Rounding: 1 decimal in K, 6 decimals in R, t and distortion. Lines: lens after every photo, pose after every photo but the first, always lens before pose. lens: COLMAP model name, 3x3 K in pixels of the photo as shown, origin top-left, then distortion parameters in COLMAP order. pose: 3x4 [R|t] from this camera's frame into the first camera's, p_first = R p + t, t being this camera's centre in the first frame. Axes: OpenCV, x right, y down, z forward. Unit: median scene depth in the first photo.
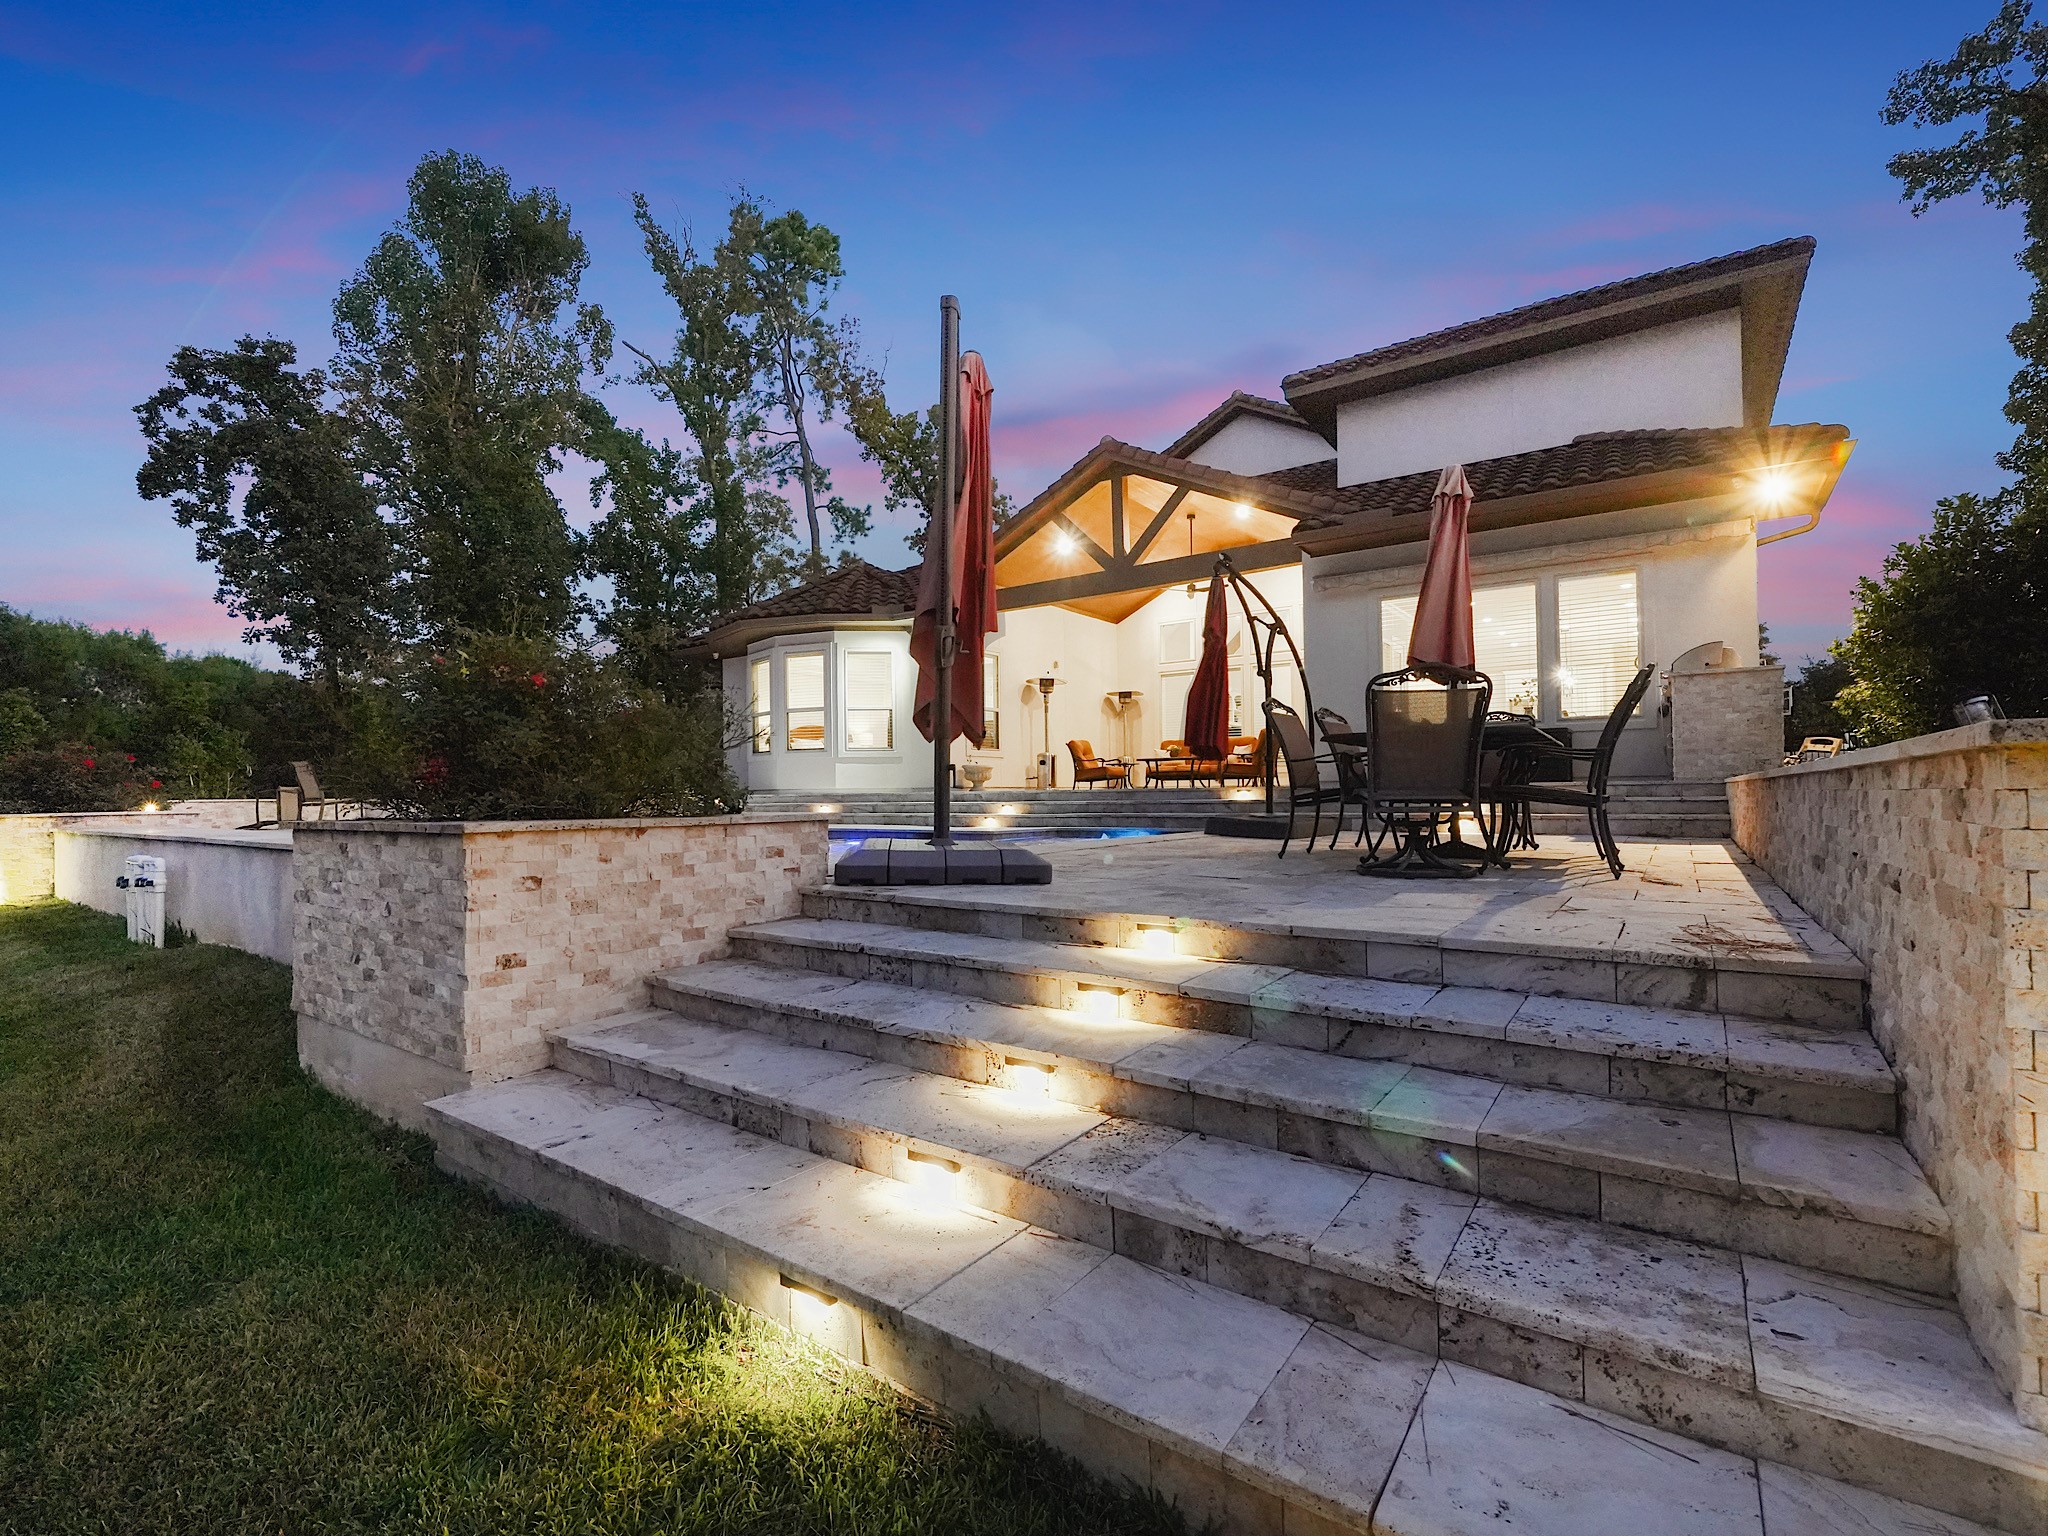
lens RADIAL K [[930.1, 0, 1024.0], [0, 930.1, 768.0], [0, 0, 1]] dist [0.001856, -0.010137]
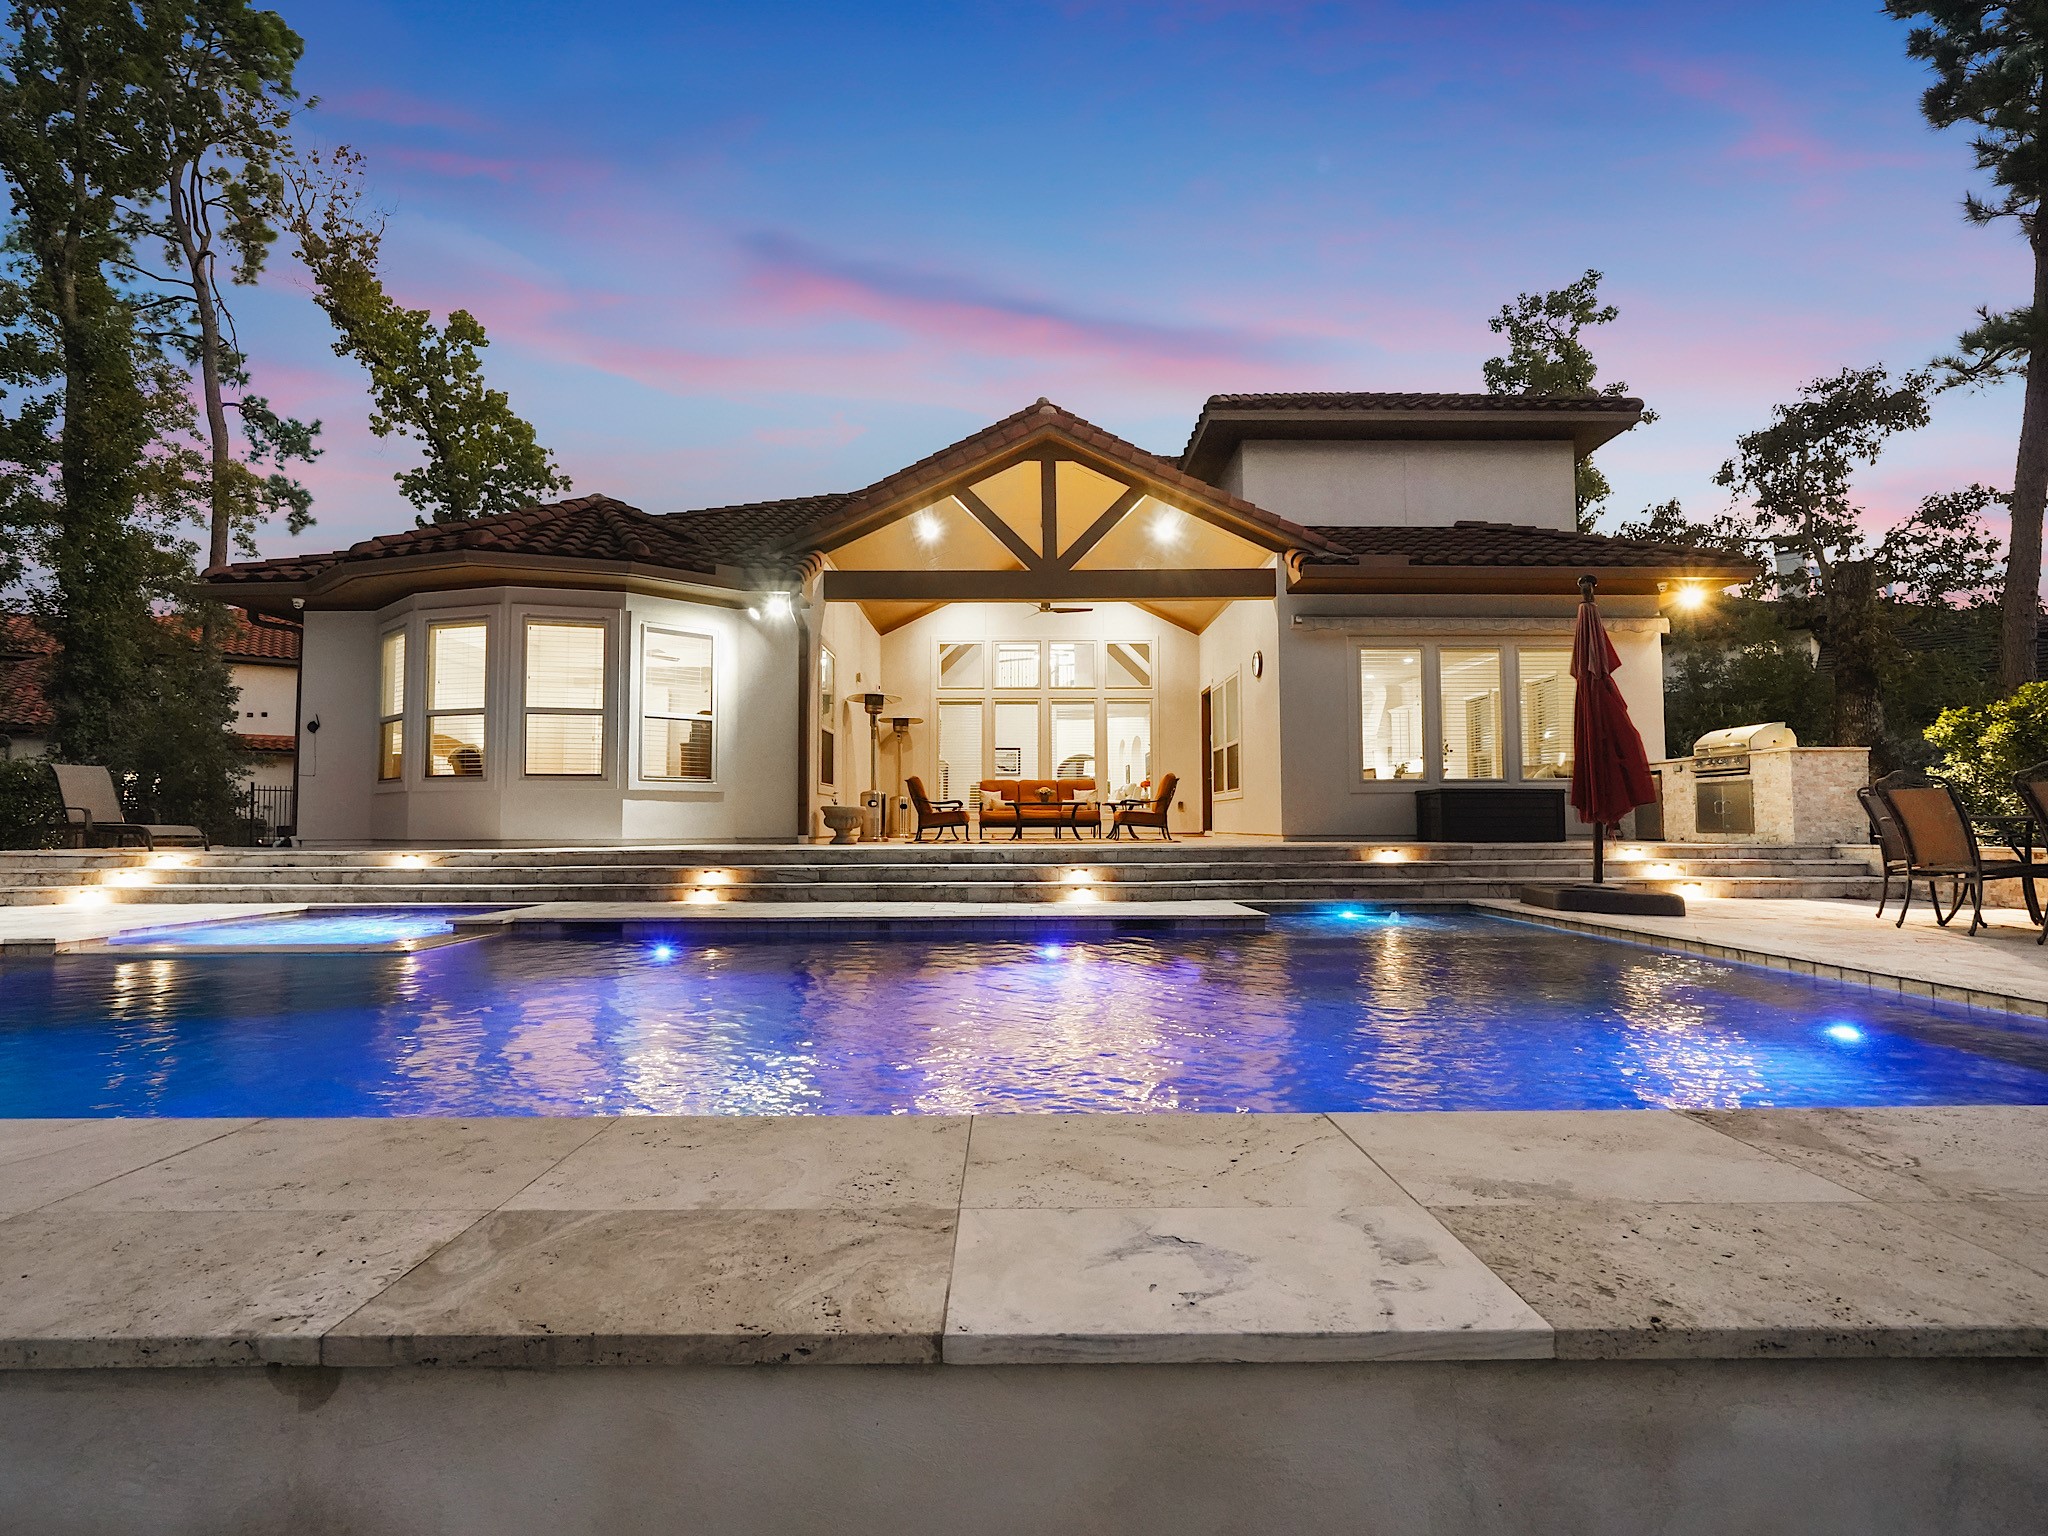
lens RADIAL K [[930.1, 0, 1024.0], [0, 930.1, 768.0], [0, 0, 1]] dist [0.001856, -0.010137]
pose [[0.805591, 0.044242, 0.590818, -0.153940], [-0.022438, 0.998771, -0.044196, -0.001940], [-0.592048, 0.022347, 0.805593, 0.142319]]
